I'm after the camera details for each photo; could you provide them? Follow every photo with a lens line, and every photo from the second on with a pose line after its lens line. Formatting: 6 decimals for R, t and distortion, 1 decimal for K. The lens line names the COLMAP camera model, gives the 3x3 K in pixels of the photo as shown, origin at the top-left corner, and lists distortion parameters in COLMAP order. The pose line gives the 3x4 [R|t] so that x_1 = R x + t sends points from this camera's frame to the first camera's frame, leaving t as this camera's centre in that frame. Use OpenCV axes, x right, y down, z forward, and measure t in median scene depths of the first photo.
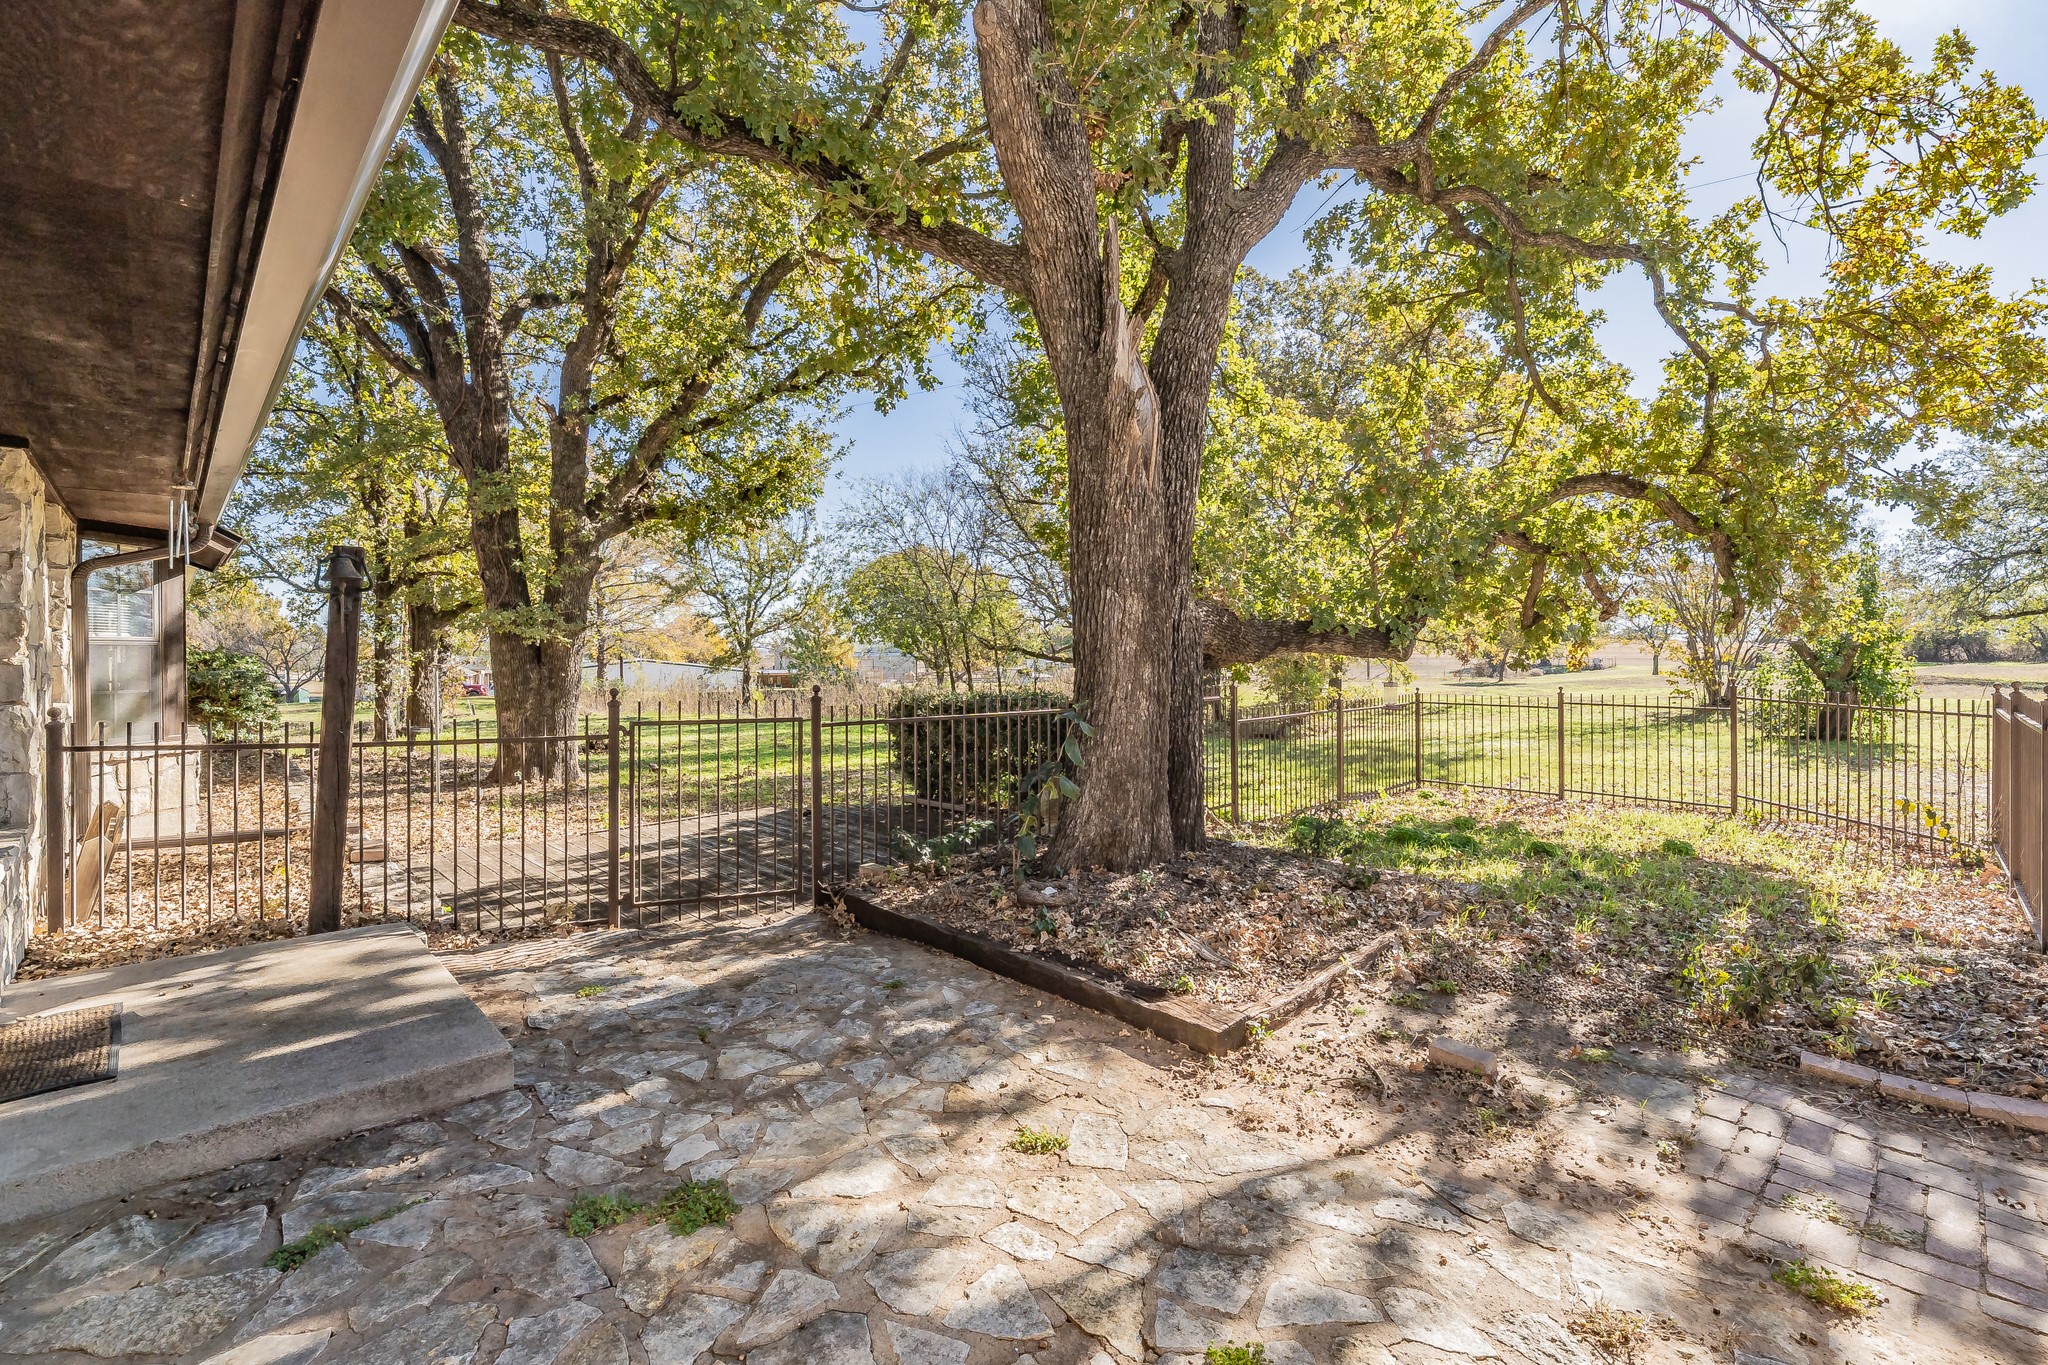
lens RADIAL K [[891.4, 0, 1039.9], [0, 891.4, 650.8], [0, 0, 1]] dist [0.000778, -0.000557]
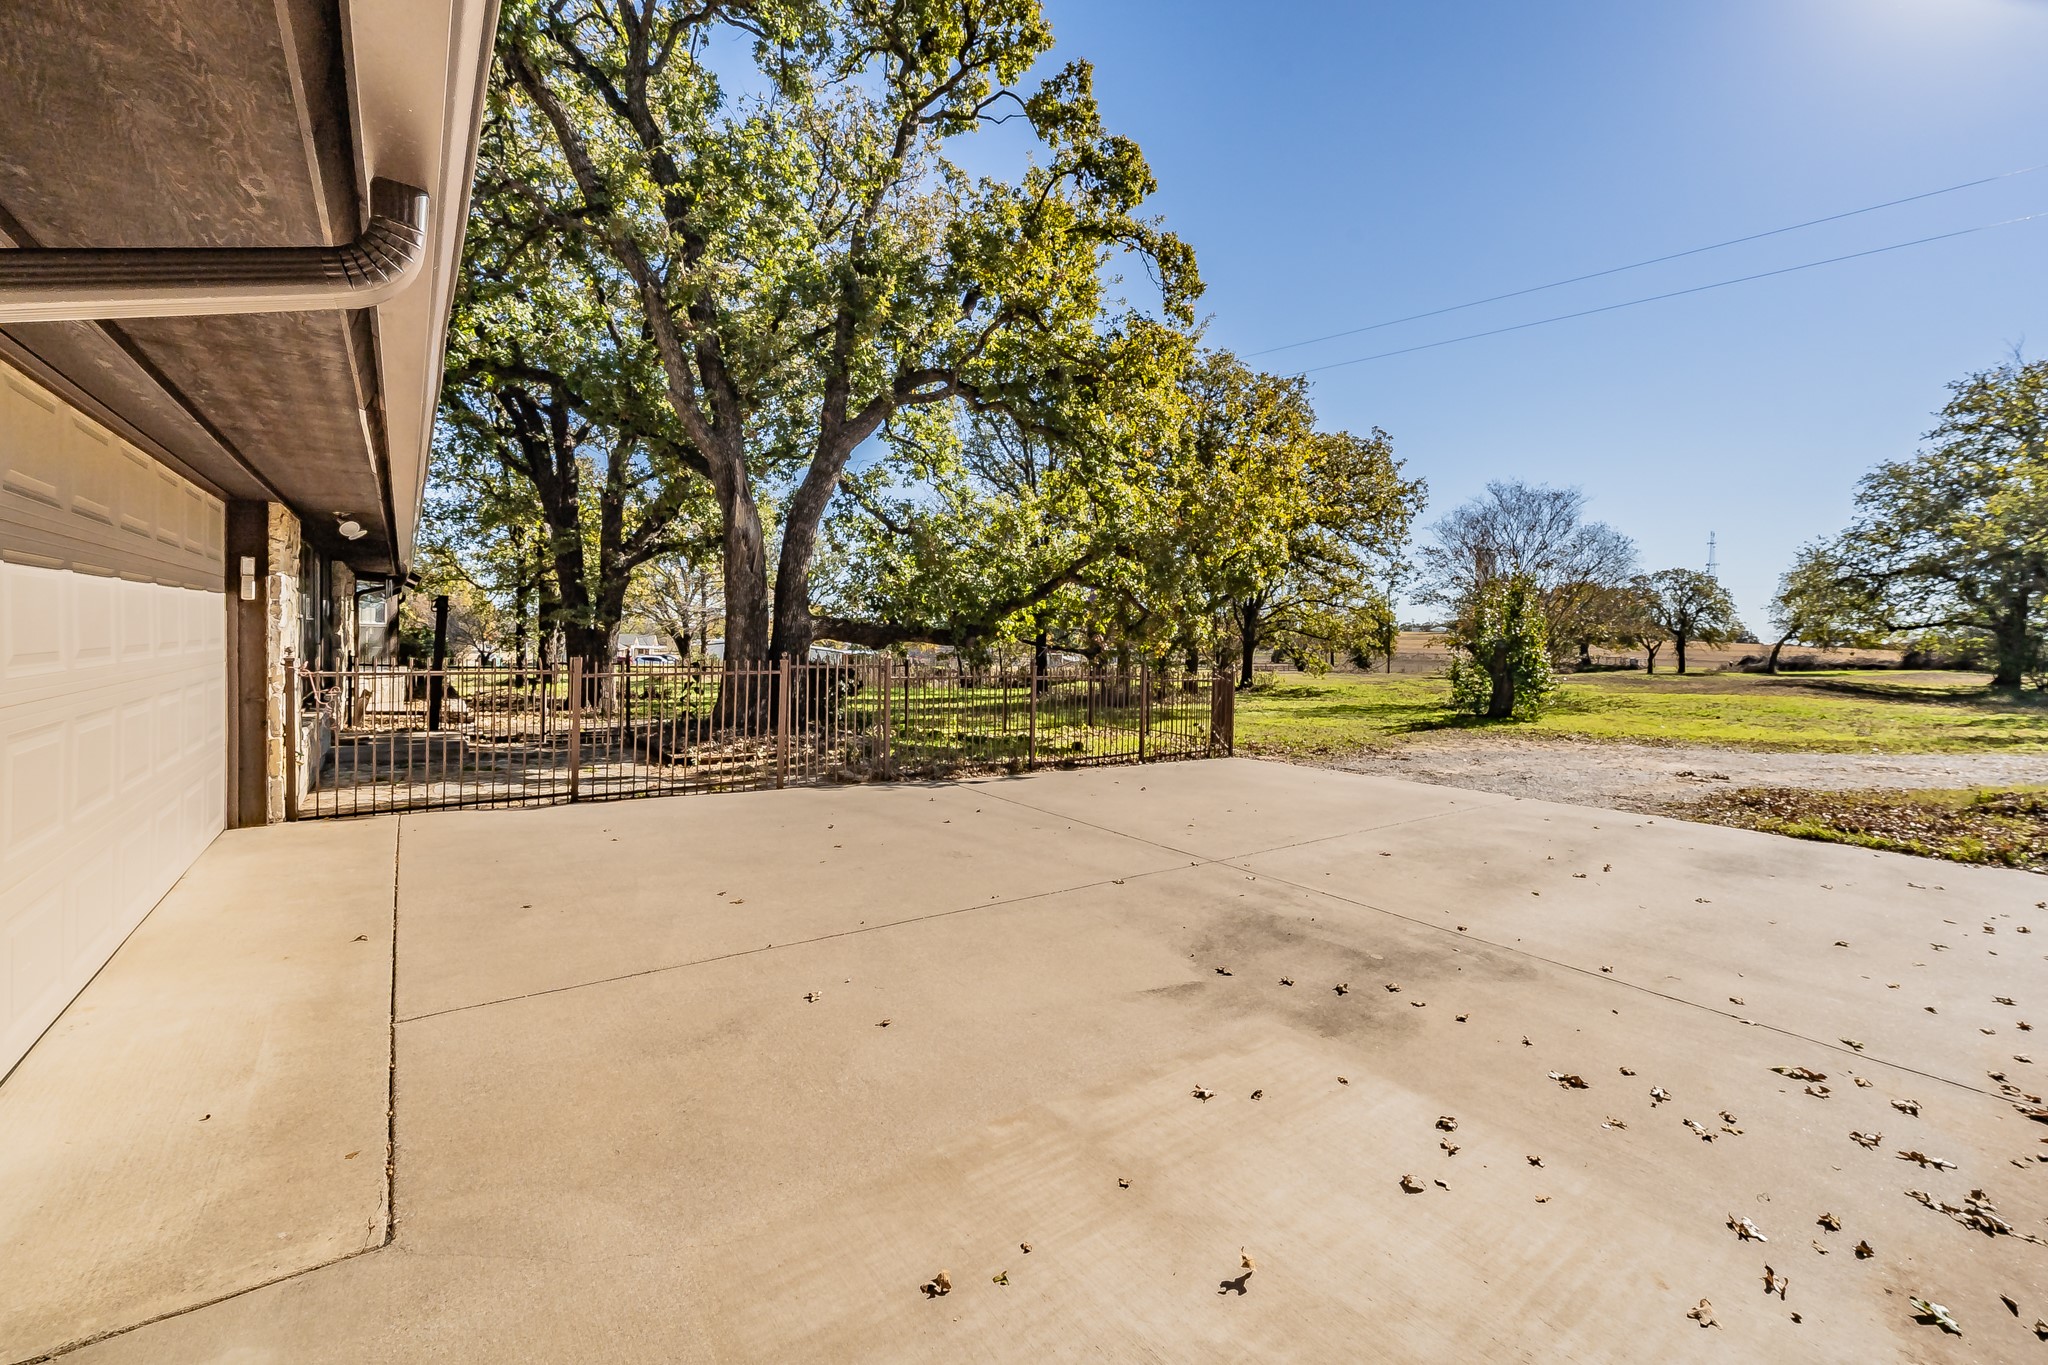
lens RADIAL K [[812.6, 0, 1014.1], [0, 812.6, 643.5], [0, 0, 1]] dist [-0.001385, 0.000641]
pose [[0.990923, 0.022972, -0.132453, 0.432228], [-0.022211, 0.999727, 0.007216, -0.008161], [0.132582, -0.004208, 0.991163, -0.415416]]
